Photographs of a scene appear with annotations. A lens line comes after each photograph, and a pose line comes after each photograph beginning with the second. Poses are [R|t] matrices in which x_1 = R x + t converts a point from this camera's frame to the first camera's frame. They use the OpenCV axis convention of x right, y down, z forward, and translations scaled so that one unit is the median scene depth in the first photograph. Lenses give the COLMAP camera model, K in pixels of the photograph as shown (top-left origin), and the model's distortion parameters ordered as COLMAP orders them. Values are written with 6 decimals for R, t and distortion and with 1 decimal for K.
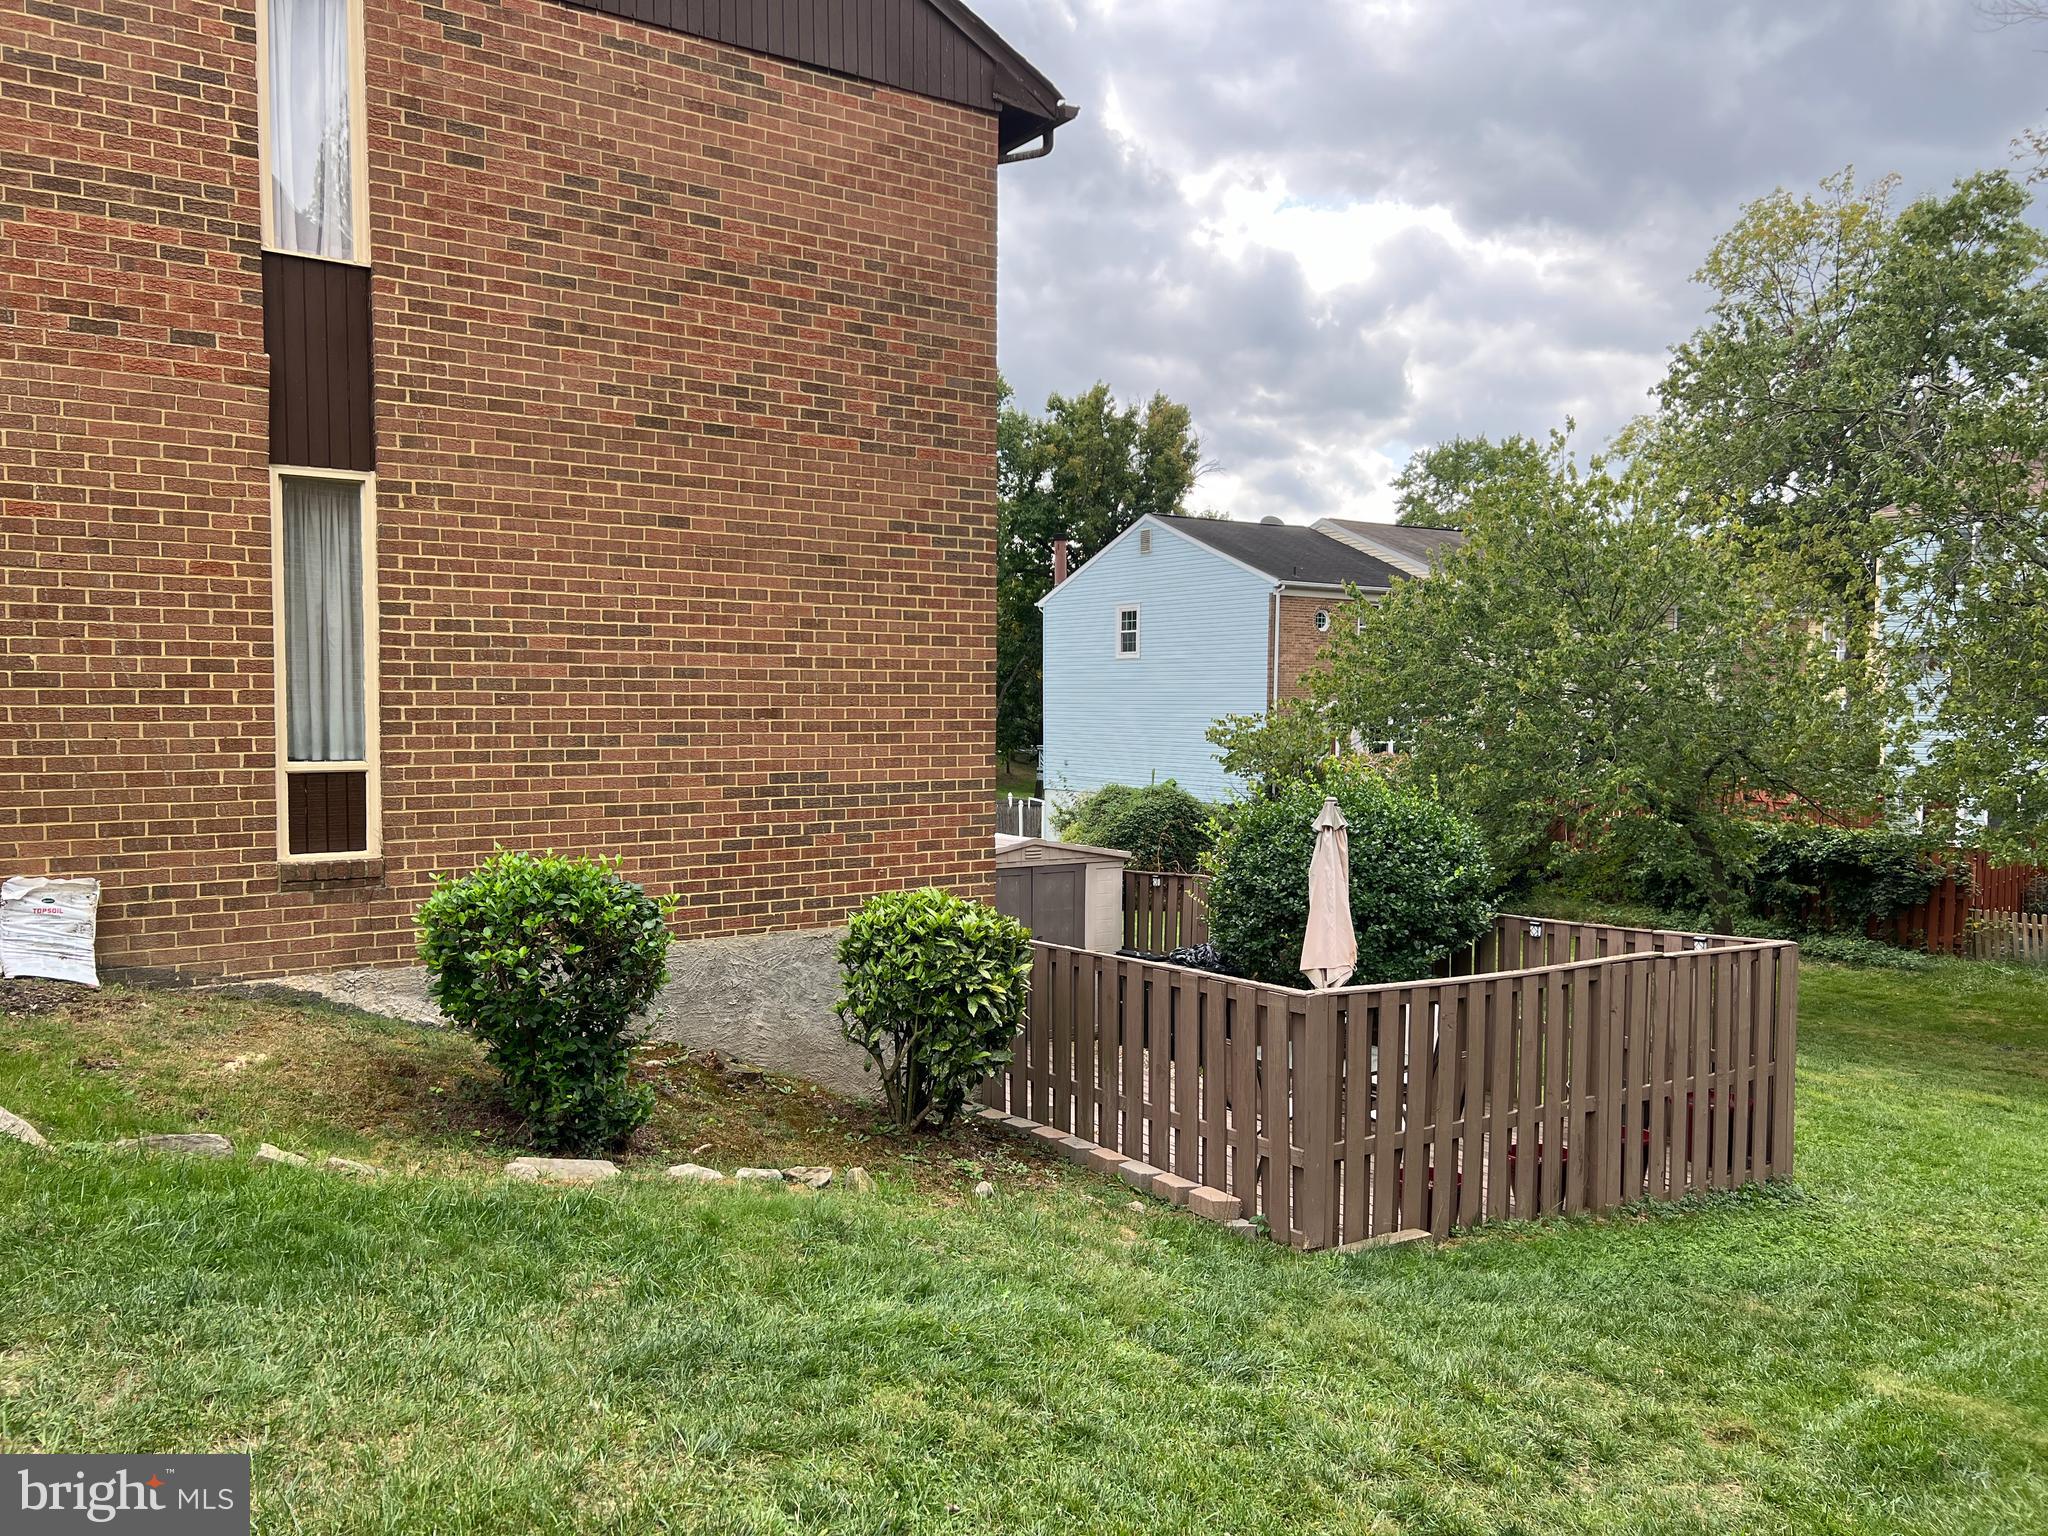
lens RADIAL K [[1549.7, 0, 1024.0], [0, 1549.7, 768.0], [0, 0, 1]] dist [0.002549, -0.060291]
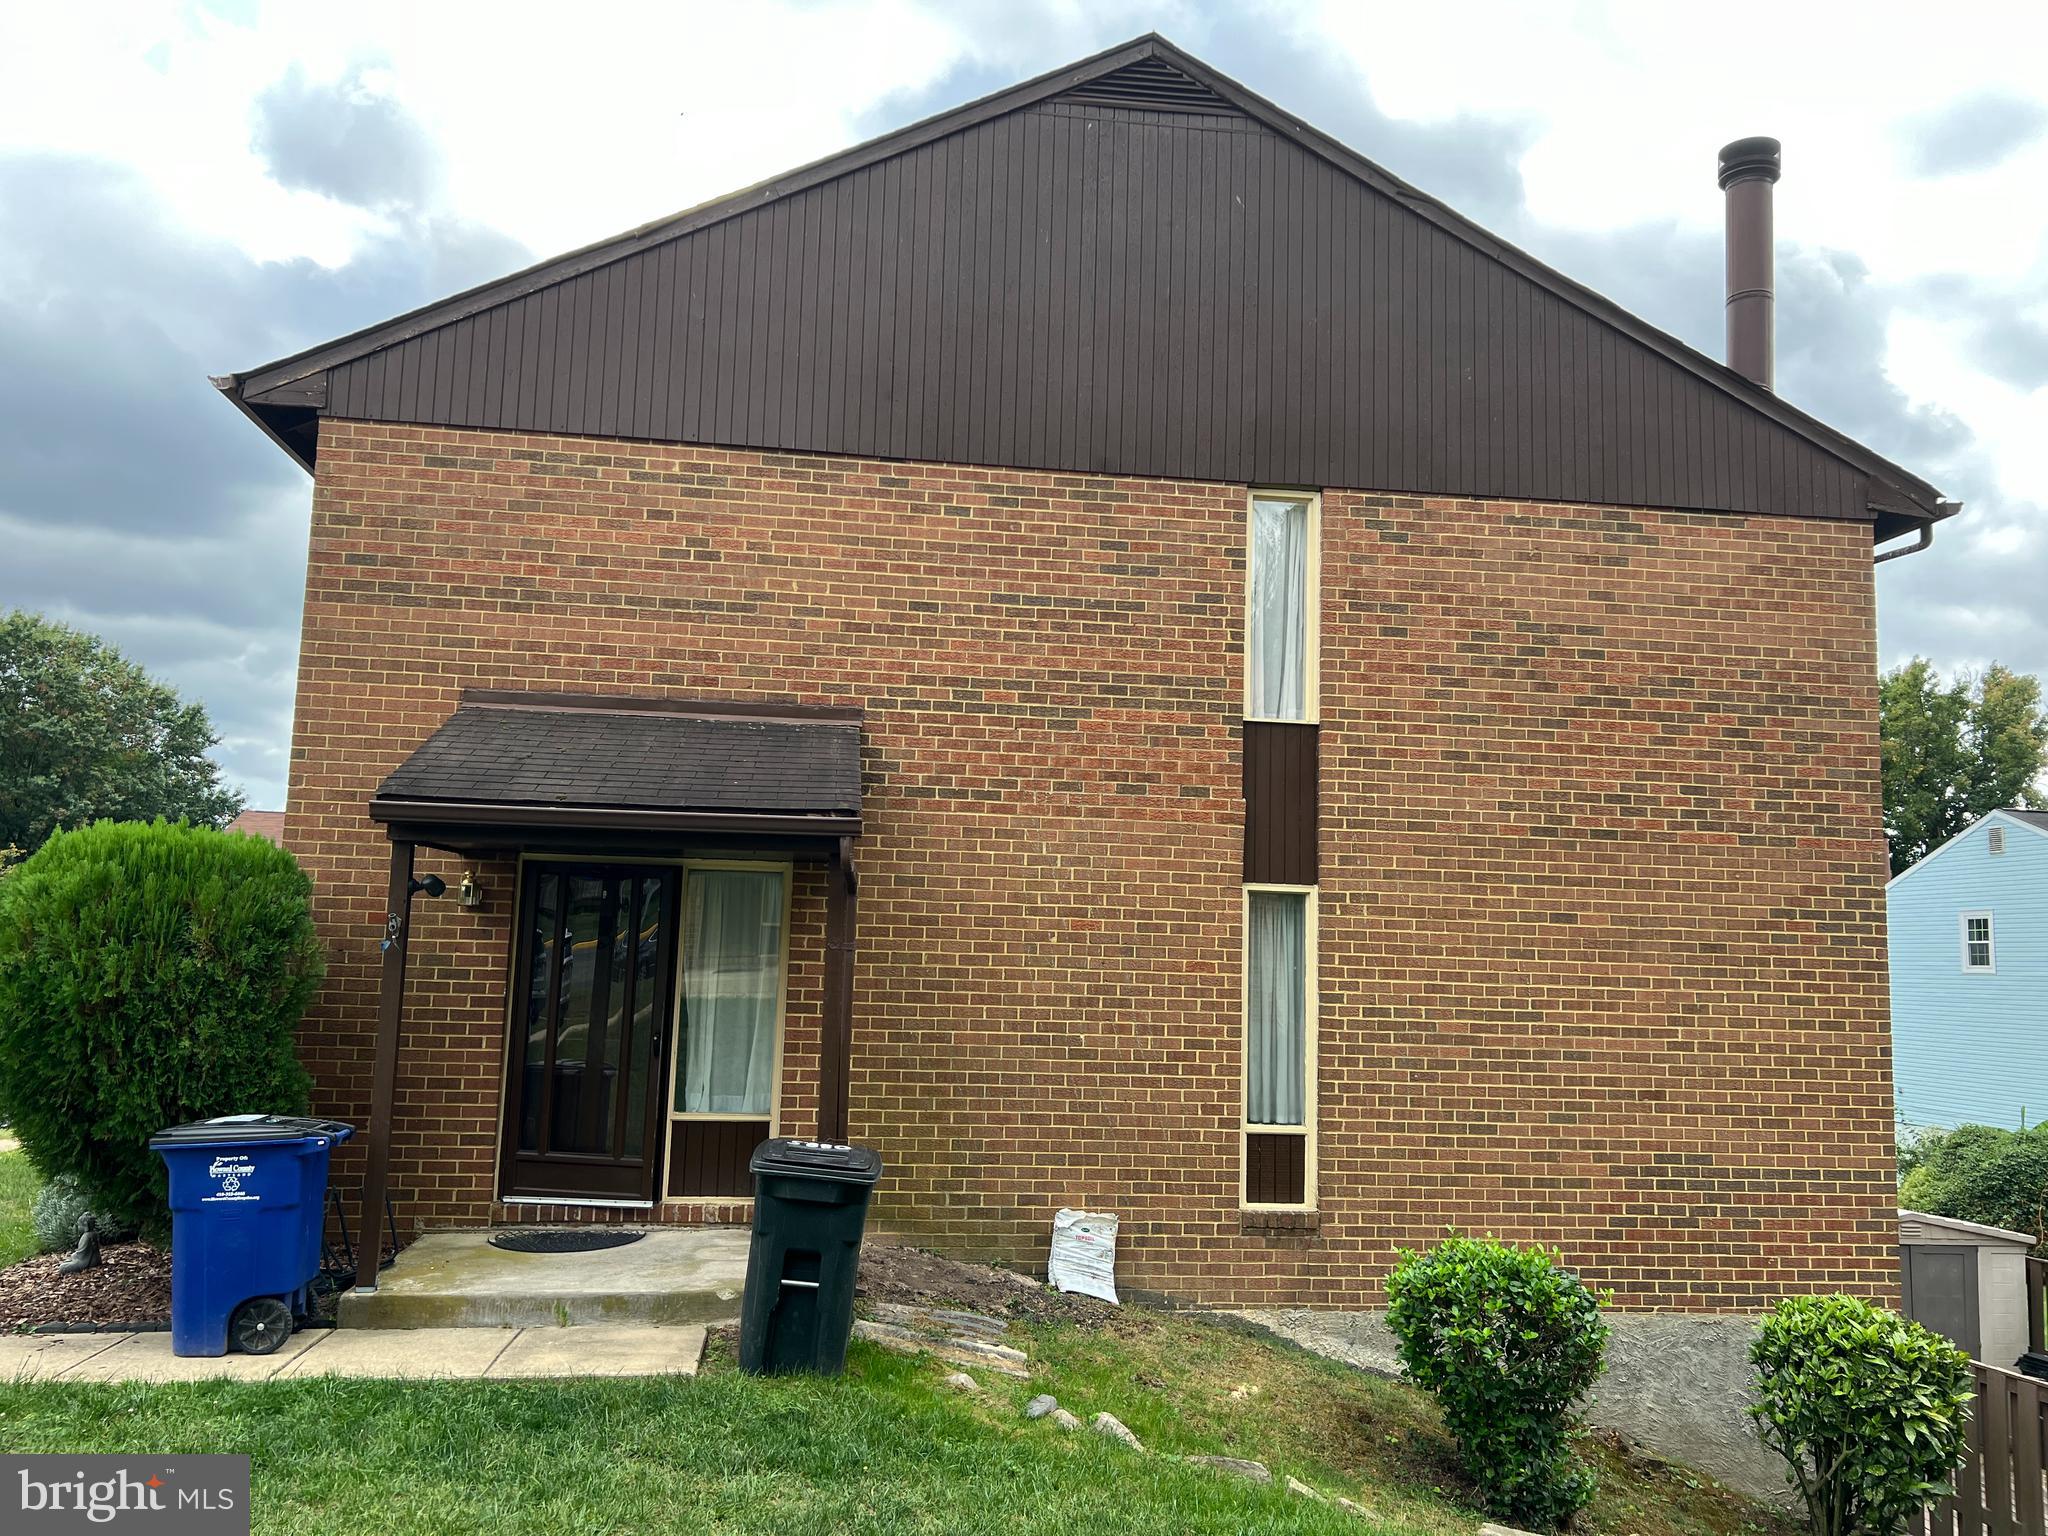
lens RADIAL K [[1504.9, 0, 975.6], [0, 1504.9, 764.9], [0, 0, 1]] dist [0.011415, -0.042534]
pose [[0.869809, -0.037284, -0.491979, -0.062778], [-0.058554, 0.982293, -0.177966, -0.055005], [0.489902, 0.183603, 0.852224, -0.161913]]
